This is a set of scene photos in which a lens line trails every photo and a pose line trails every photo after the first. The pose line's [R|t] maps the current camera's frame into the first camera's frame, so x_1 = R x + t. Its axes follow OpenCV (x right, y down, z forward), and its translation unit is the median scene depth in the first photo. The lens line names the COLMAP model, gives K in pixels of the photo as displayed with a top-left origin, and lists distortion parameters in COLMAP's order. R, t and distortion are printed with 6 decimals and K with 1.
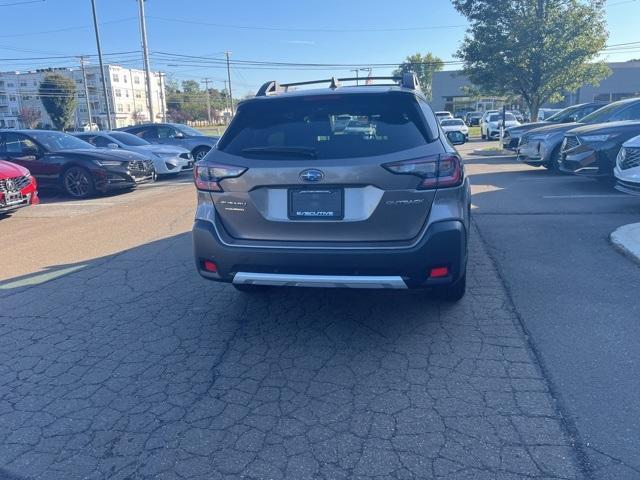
lens RADIAL K [[480.8, 0, 318.4], [0, 480.8, 234.2], [0, 0, 1]] dist [0.080965, -0.103402]
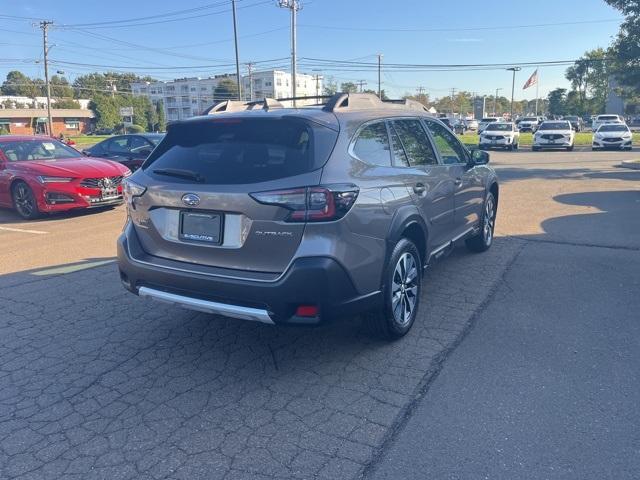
lens RADIAL K [[480.8, 0, 318.9], [0, 480.8, 235.3], [0, 0, 1]] dist [0.080965, -0.103402]
pose [[0.952431, 0.078955, -0.294348, 0.289212], [-0.078924, 0.996808, 0.012002, -0.043348], [0.294356, 0.011800, 0.955623, 0.062748]]
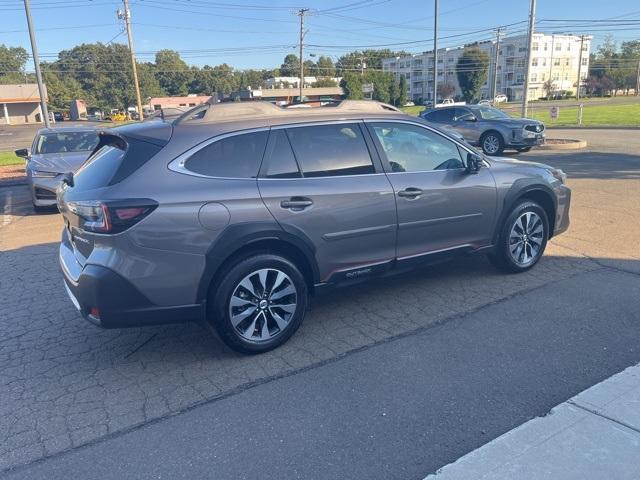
lens RADIAL K [[480.8, 0, 320.2], [0, 480.8, 234.8], [0, 0, 1]] dist [0.080965, -0.103402]
pose [[0.697496, 0.187114, -0.691728, 0.687362], [-0.145247, 0.982186, 0.119225, -0.150027], [0.701714, 0.017313, 0.712248, 0.320380]]
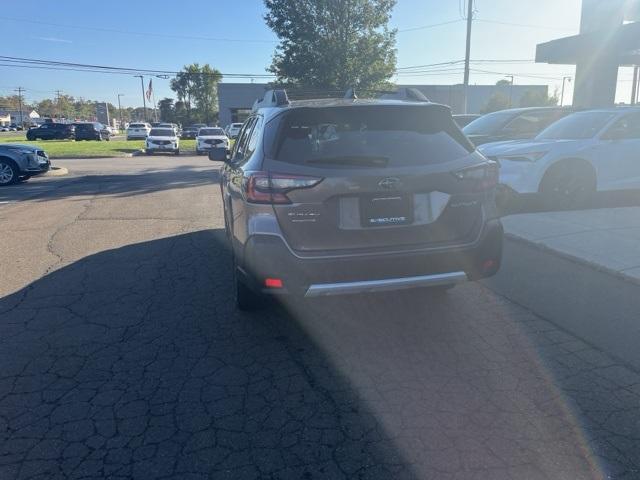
lens RADIAL K [[480.8, 0, 317.1], [0, 480.8, 242.8], [0, 0, 1]] dist [0.080965, -0.103402]
pose [[0.907959, -0.078333, 0.411674, -0.318102], [0.080075, 0.996703, 0.013042, -0.010539], [-0.411338, 0.021123, 0.911238, 0.063683]]
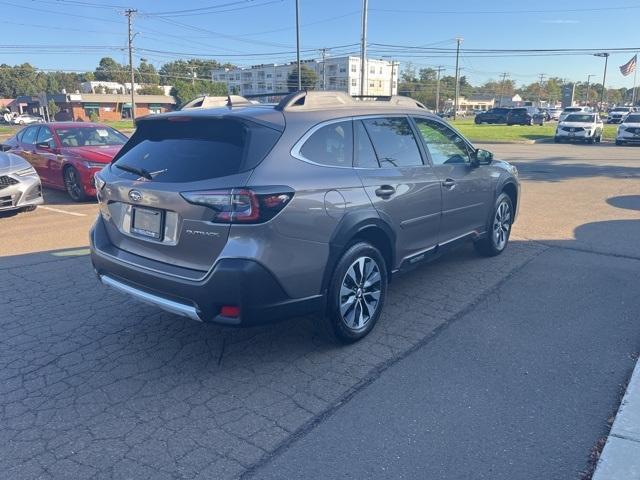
lens RADIAL K [[480.8, 0, 318.4], [0, 480.8, 243.6], [0, 0, 1]] dist [0.080965, -0.103402]
pose [[0.895407, 0.138464, -0.423173, 0.424826], [-0.121444, 0.990330, 0.067073, -0.073967], [0.428367, -0.008666, 0.903563, 0.120553]]
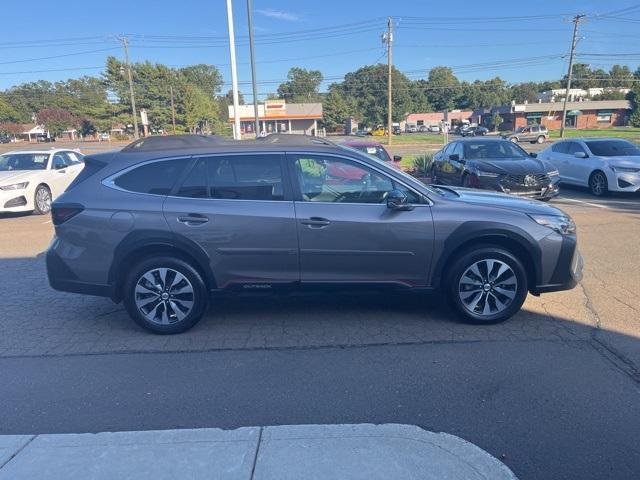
lens RADIAL K [[480.8, 0, 320.3], [0, 480.8, 243.9], [0, 0, 1]] dist [0.080965, -0.103402]
pose [[0.243041, 0.244951, -0.938579, 1.006898], [-0.201213, 0.959276, 0.198249, -0.266891], [0.948917, 0.140672, 0.282431, 0.728431]]
